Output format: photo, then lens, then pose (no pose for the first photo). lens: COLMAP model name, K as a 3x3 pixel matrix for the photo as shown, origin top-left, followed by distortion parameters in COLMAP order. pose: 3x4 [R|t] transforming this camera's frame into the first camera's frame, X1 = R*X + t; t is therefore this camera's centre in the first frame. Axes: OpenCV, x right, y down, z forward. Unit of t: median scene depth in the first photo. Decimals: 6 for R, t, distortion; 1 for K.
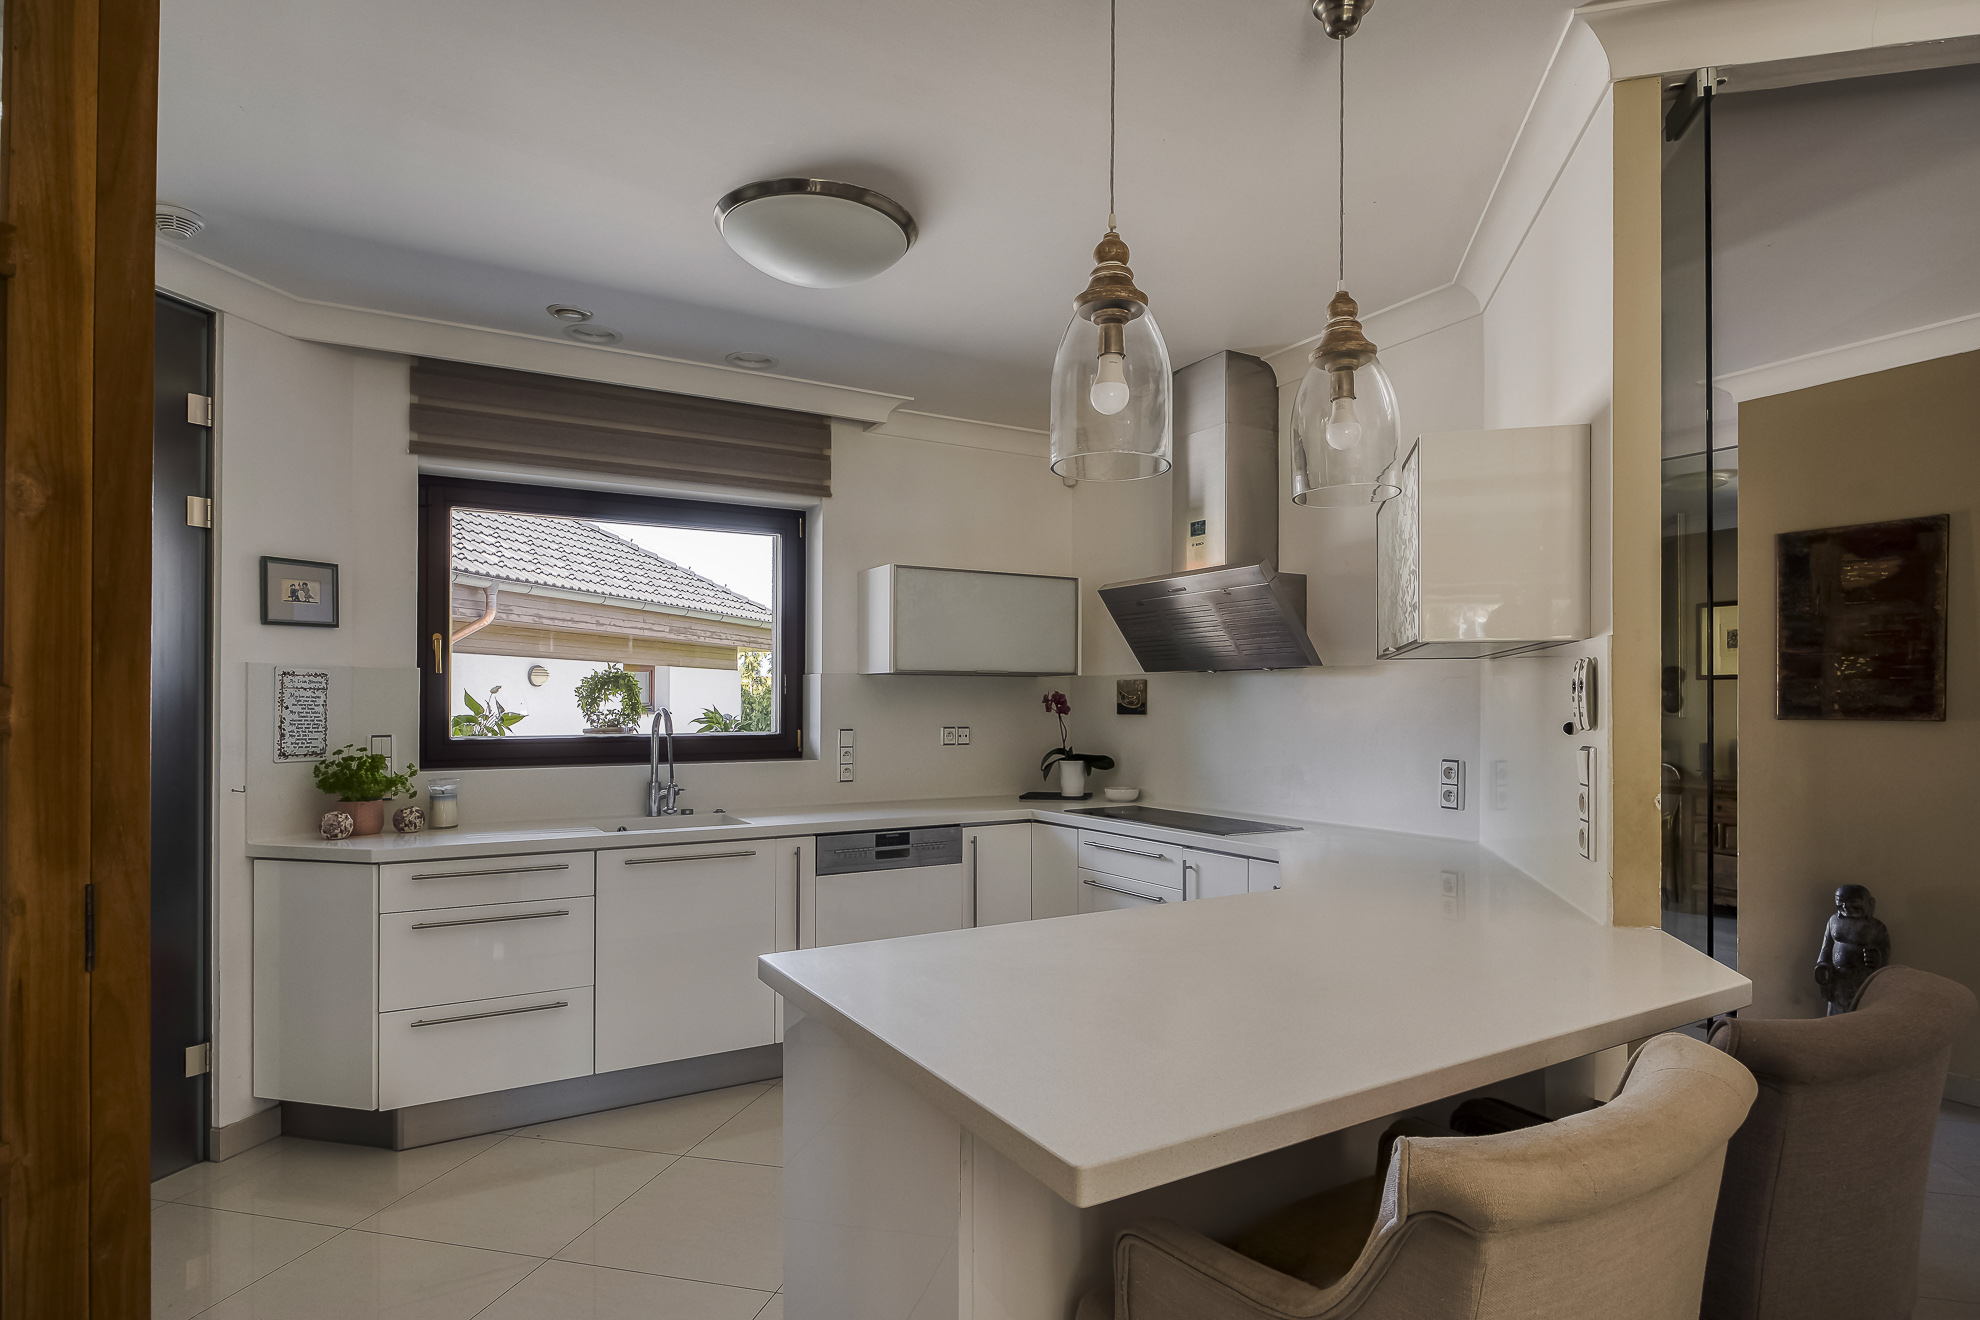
lens RADIAL K [[1044.6, 0, 988.7], [0, 1044.6, 695.0], [0, 0, 1]] dist [0.001733, 0.000034]
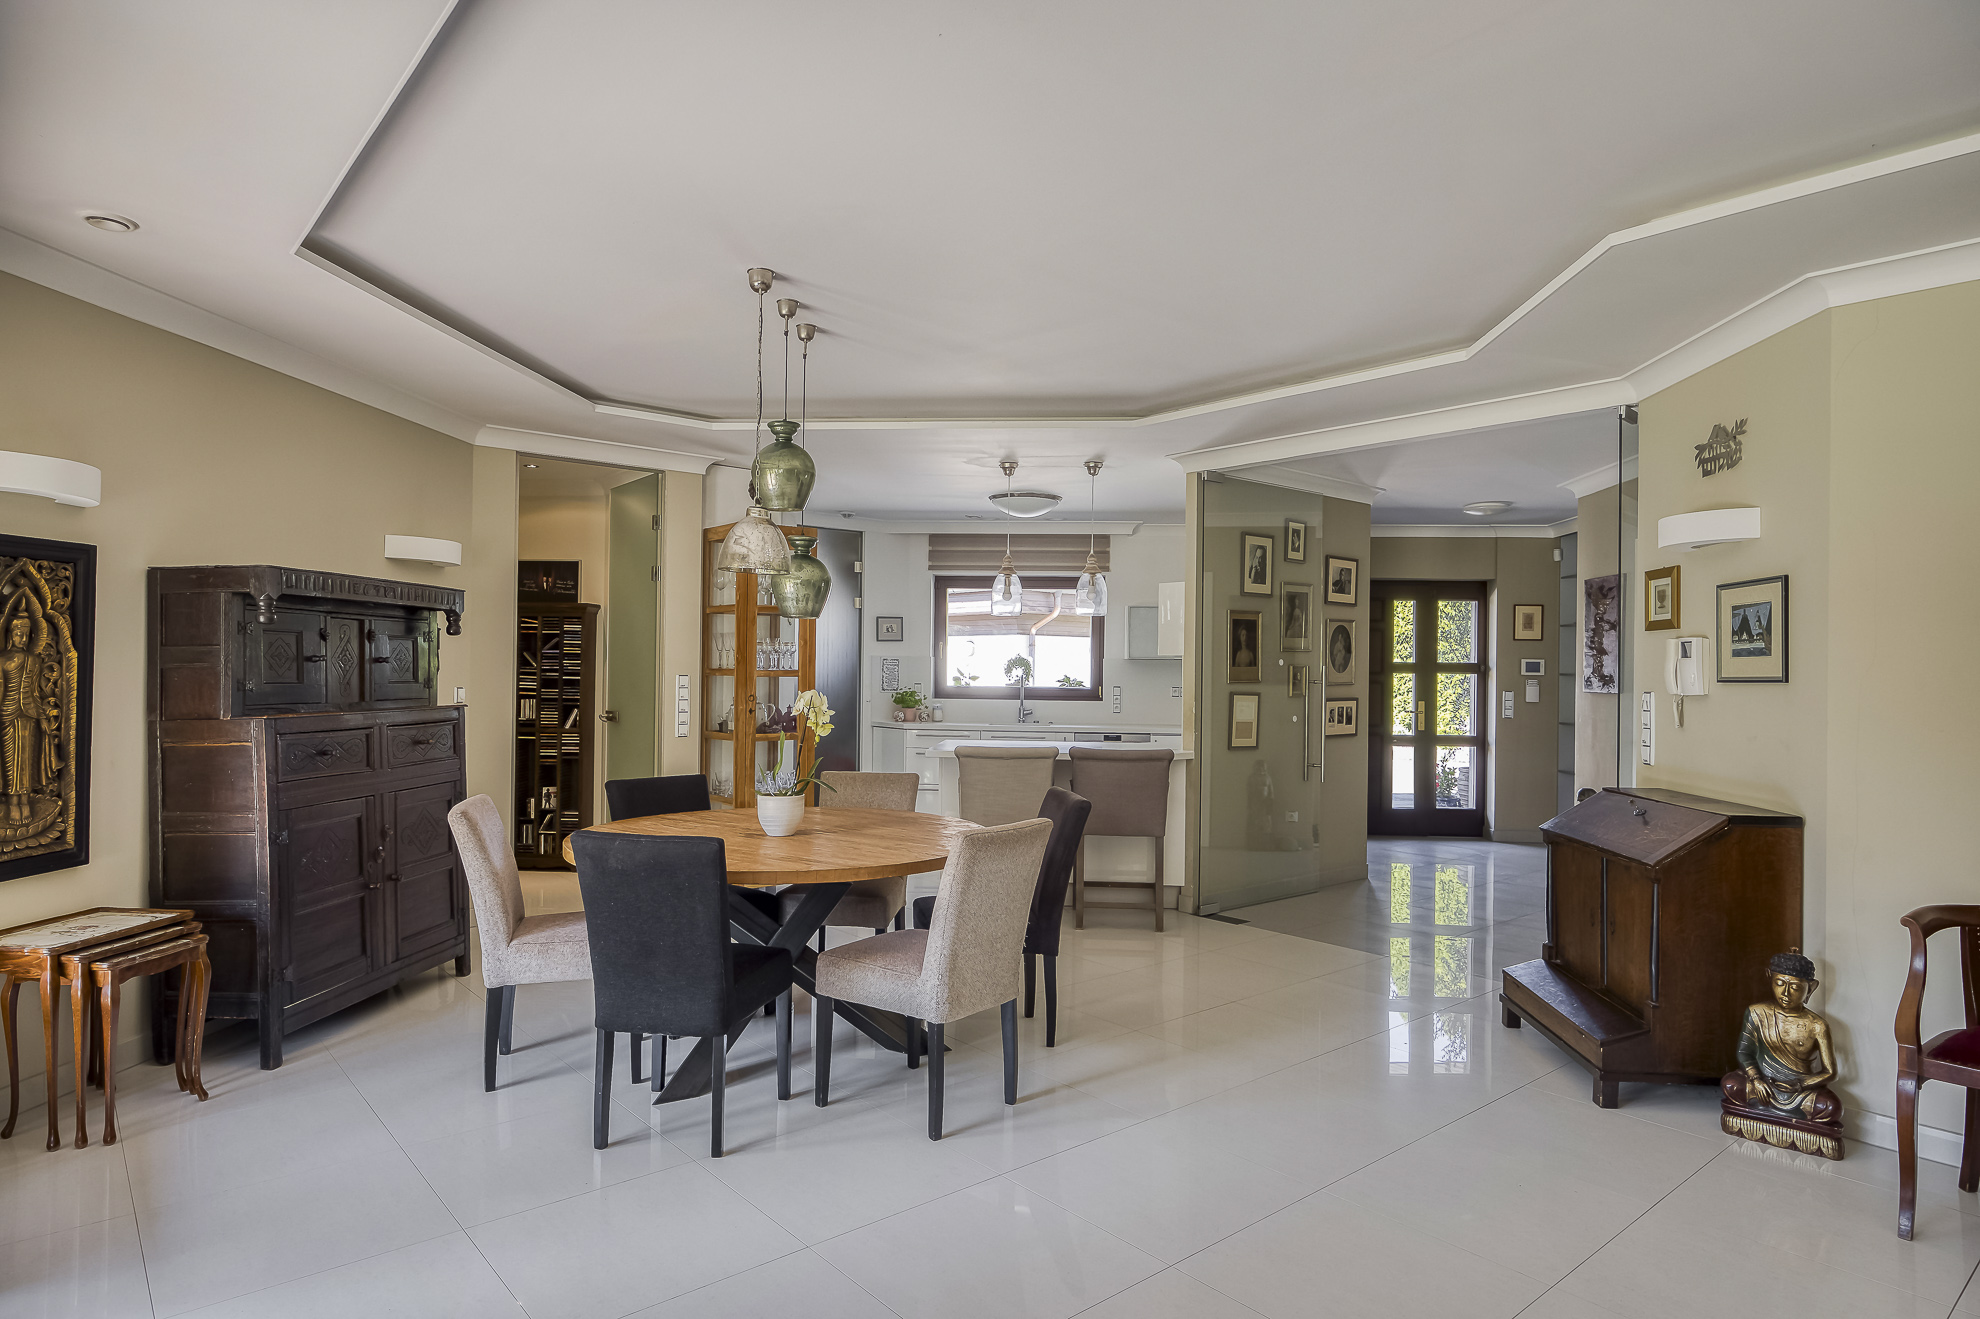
lens RADIAL K [[1133.9, 0, 989.4], [0, 1133.9, 663.5], [0, 0, 1]] dist [-0.000071, 0.000000]
pose [[0.814820, 0.012891, -0.579570, 1.106938], [-0.011715, 0.999915, 0.005770, -0.026083], [0.579595, 0.002088, 0.814902, -1.090662]]
